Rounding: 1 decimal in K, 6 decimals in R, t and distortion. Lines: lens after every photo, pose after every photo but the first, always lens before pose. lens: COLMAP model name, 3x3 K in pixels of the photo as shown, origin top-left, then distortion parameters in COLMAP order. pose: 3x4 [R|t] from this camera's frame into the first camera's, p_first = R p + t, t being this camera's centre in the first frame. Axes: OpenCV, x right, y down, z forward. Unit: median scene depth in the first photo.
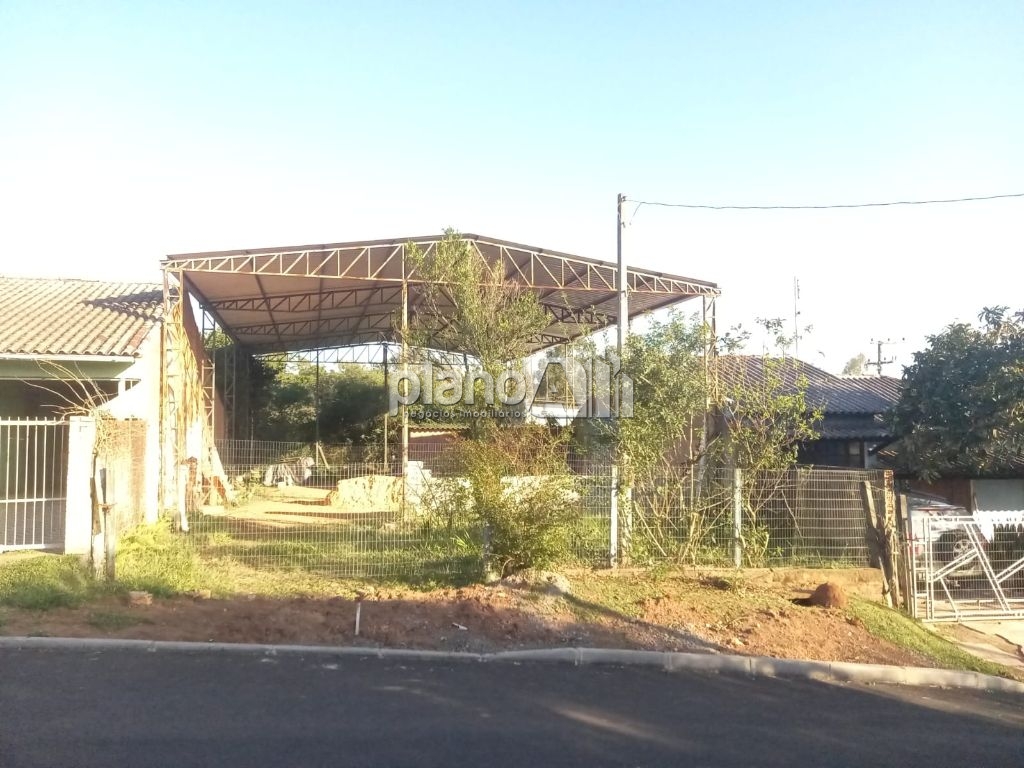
lens RADIAL K [[750.9, 0, 510.6], [0, 750.9, 388.8], [0, 0, 1]] dist [0.055632, -0.061379]
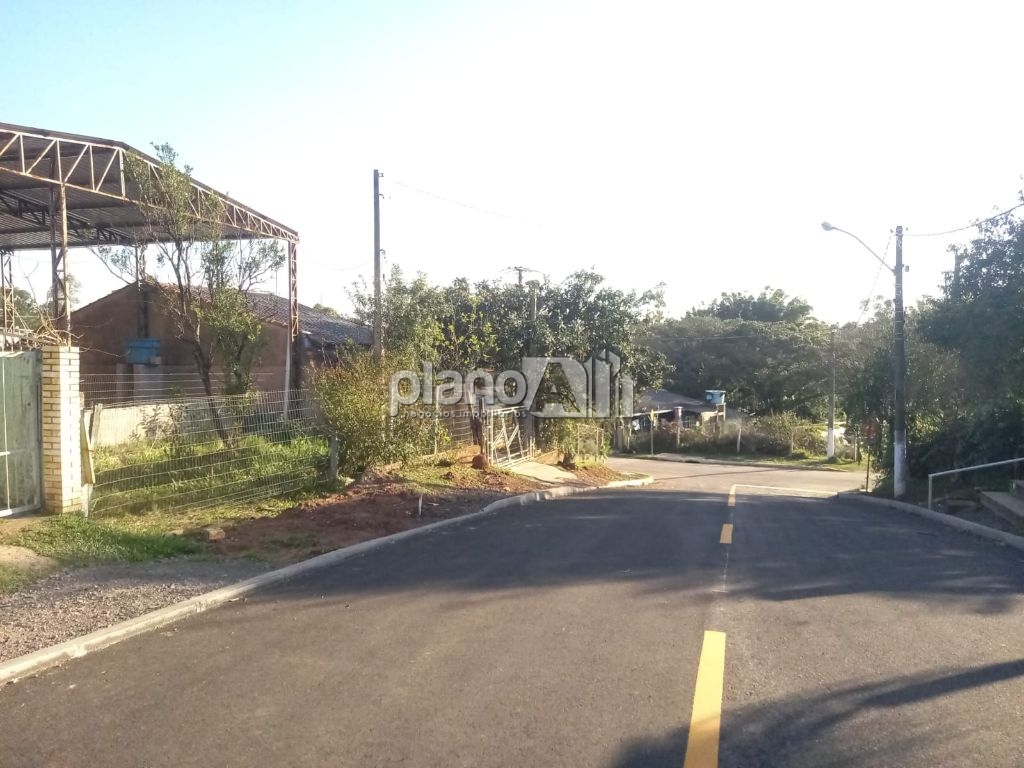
lens RADIAL K [[745.7, 0, 513.5], [0, 745.7, 388.9], [0, 0, 1]] dist [0.062816, -0.057902]
pose [[0.525945, -0.039687, 0.849592, -0.798109], [-0.047547, 0.995977, 0.075959, -0.002339], [-0.849189, -0.080346, 0.521942, 0.130881]]
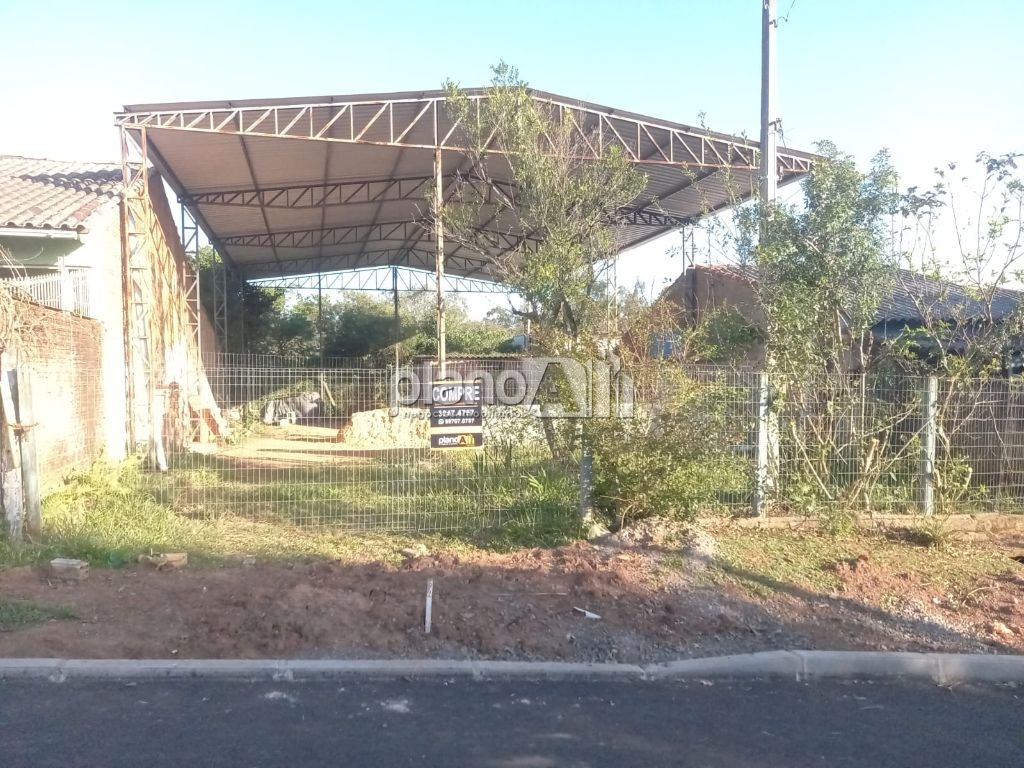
lens RADIAL K [[751.8, 0, 511.7], [0, 751.8, 389.0], [0, 0, 1]] dist [0.060170, -0.057863]
pose [[0.999977, -0.006500, 0.002168, -0.090359], [0.006328, 0.997413, 0.071603, 0.061773], [-0.002628, -0.071588, 0.997431, 0.279361]]
